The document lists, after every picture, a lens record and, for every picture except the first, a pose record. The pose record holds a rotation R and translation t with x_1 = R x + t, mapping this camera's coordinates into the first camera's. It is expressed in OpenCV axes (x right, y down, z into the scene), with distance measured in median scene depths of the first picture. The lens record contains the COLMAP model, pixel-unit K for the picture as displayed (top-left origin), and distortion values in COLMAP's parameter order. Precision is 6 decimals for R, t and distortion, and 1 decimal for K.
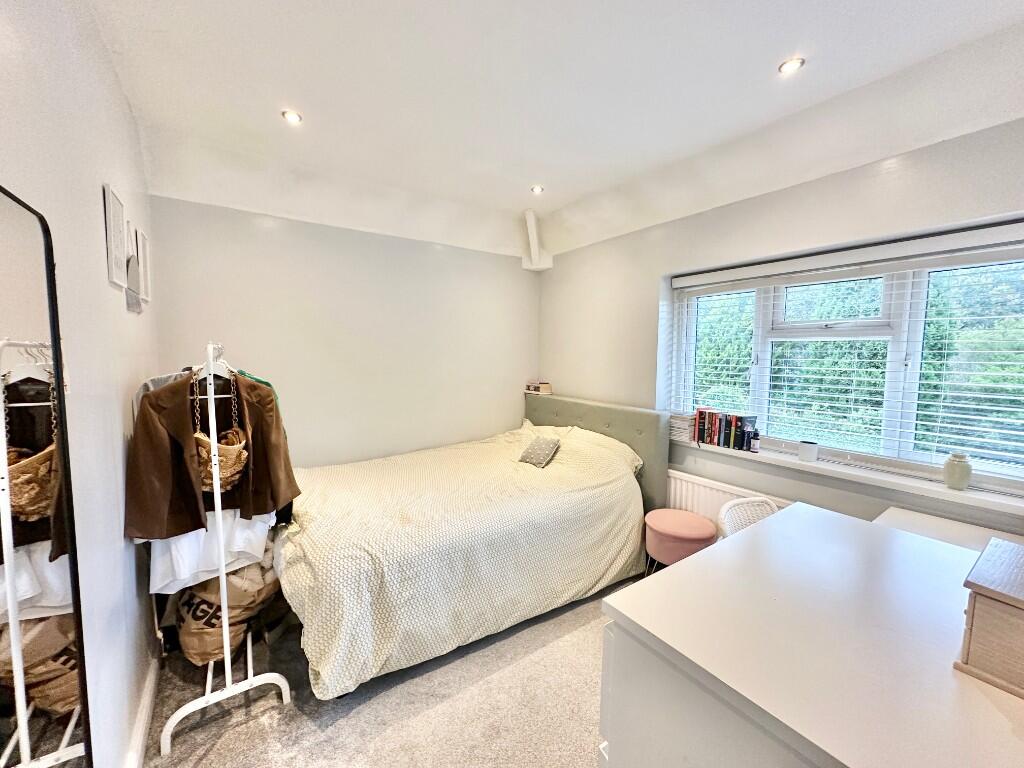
lens RADIAL K [[408.0, 0, 512.1], [0, 408.0, 384.8], [0, 0, 1]] dist [-0.001586, 0.000161]
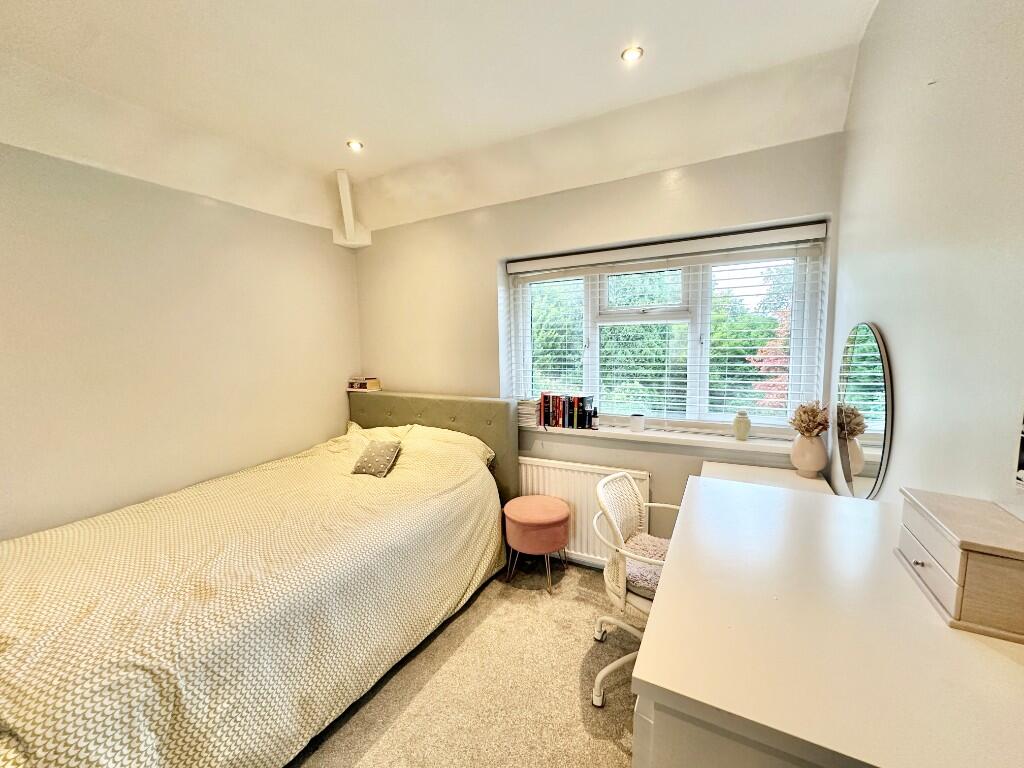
lens RADIAL K [[408.0, 0, 512.1], [0, 408.0, 384.8], [0, 0, 1]] dist [-0.001586, 0.000161]
pose [[0.890492, -0.073789, 0.448975, -0.065257], [0.064731, 0.997271, 0.035515, -0.003302], [-0.450370, -0.002563, 0.892838, 0.127108]]
